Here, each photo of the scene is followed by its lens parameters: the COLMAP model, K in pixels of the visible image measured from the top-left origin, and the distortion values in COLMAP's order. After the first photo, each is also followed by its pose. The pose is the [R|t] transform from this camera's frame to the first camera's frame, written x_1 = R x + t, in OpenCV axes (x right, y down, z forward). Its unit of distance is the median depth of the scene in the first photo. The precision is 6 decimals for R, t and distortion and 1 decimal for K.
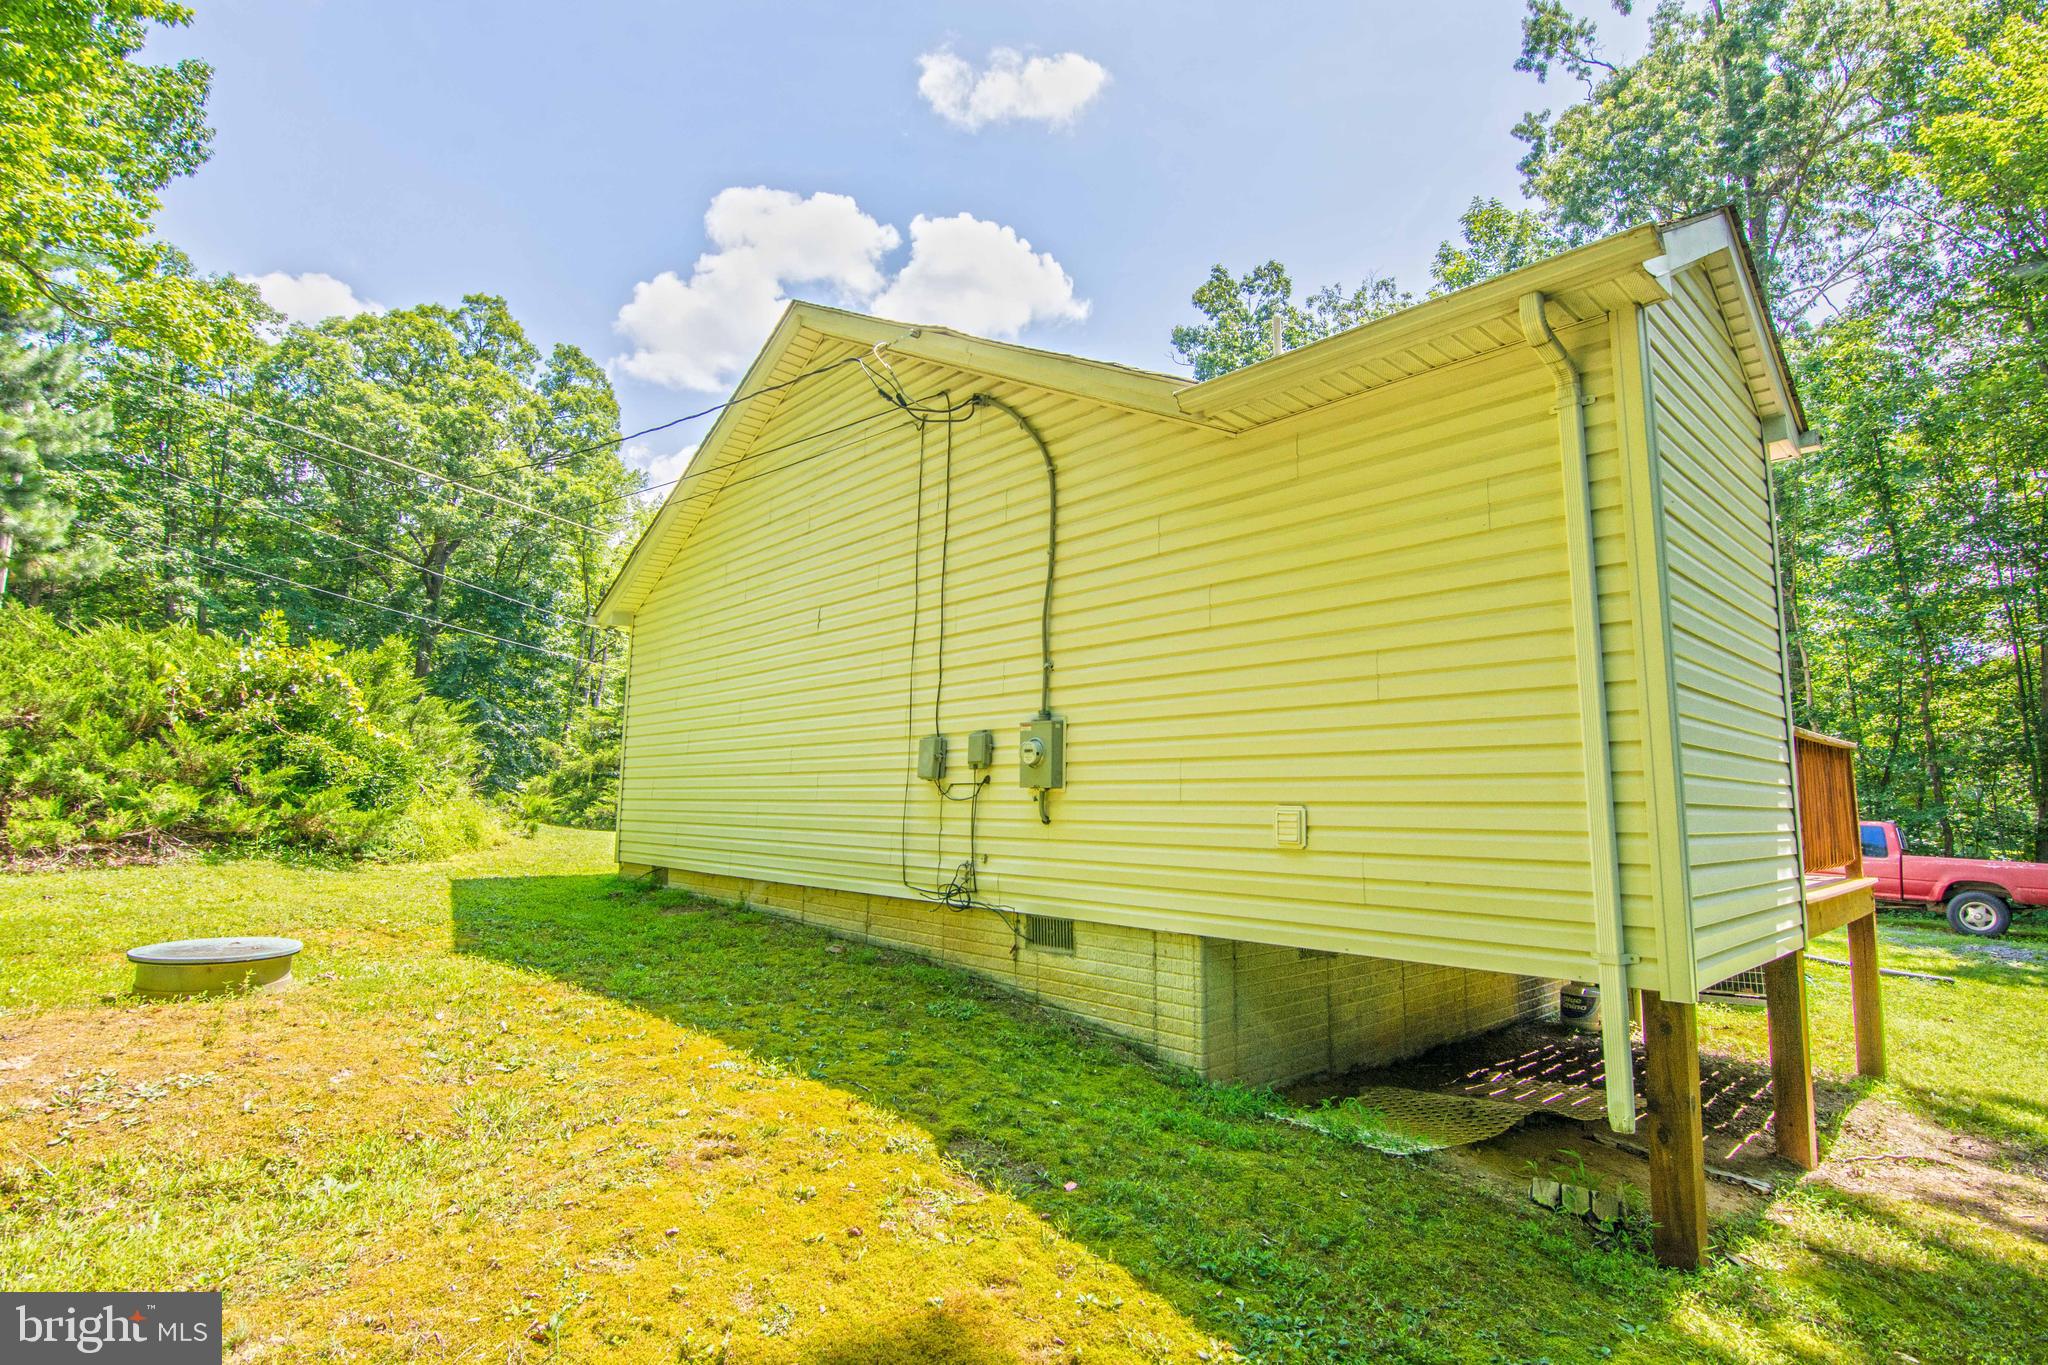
lens RADIAL K [[990.7, 0, 1013.8], [0, 990.7, 676.9], [0, 0, 1]] dist [-0.000038, -0.013684]
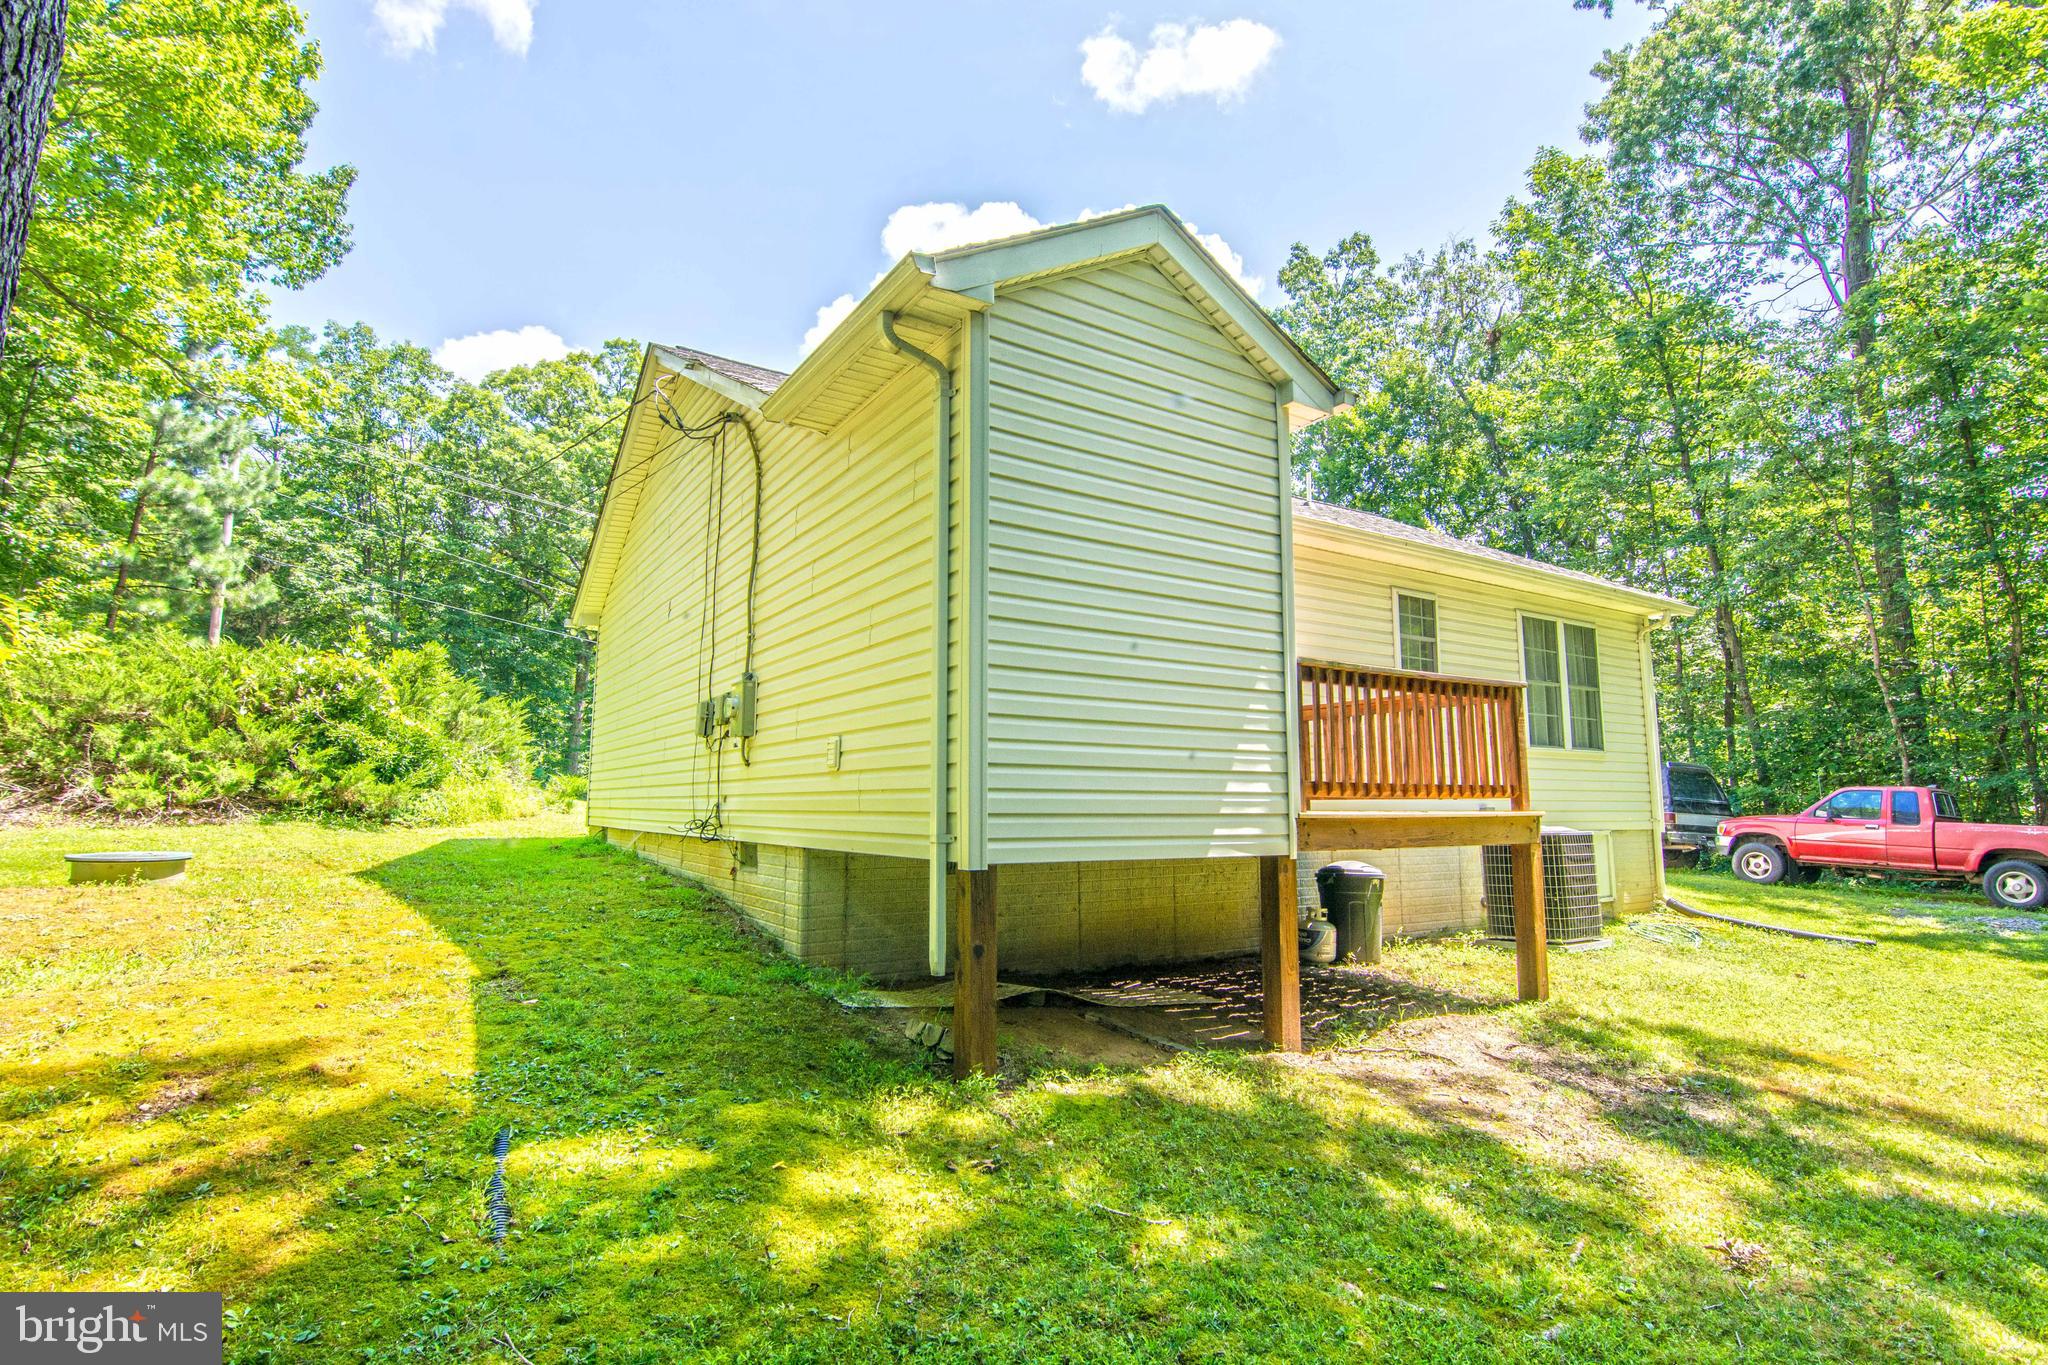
lens RADIAL K [[996.8, 0, 1021.0], [0, 996.8, 676.4], [0, 0, 1]] dist [-0.000899, -0.013882]
pose [[0.984403, -0.032082, -0.172977, 0.341012], [0.032053, 0.999482, -0.002962, 0.031122], [0.172982, -0.002629, 0.984921, -0.084432]]
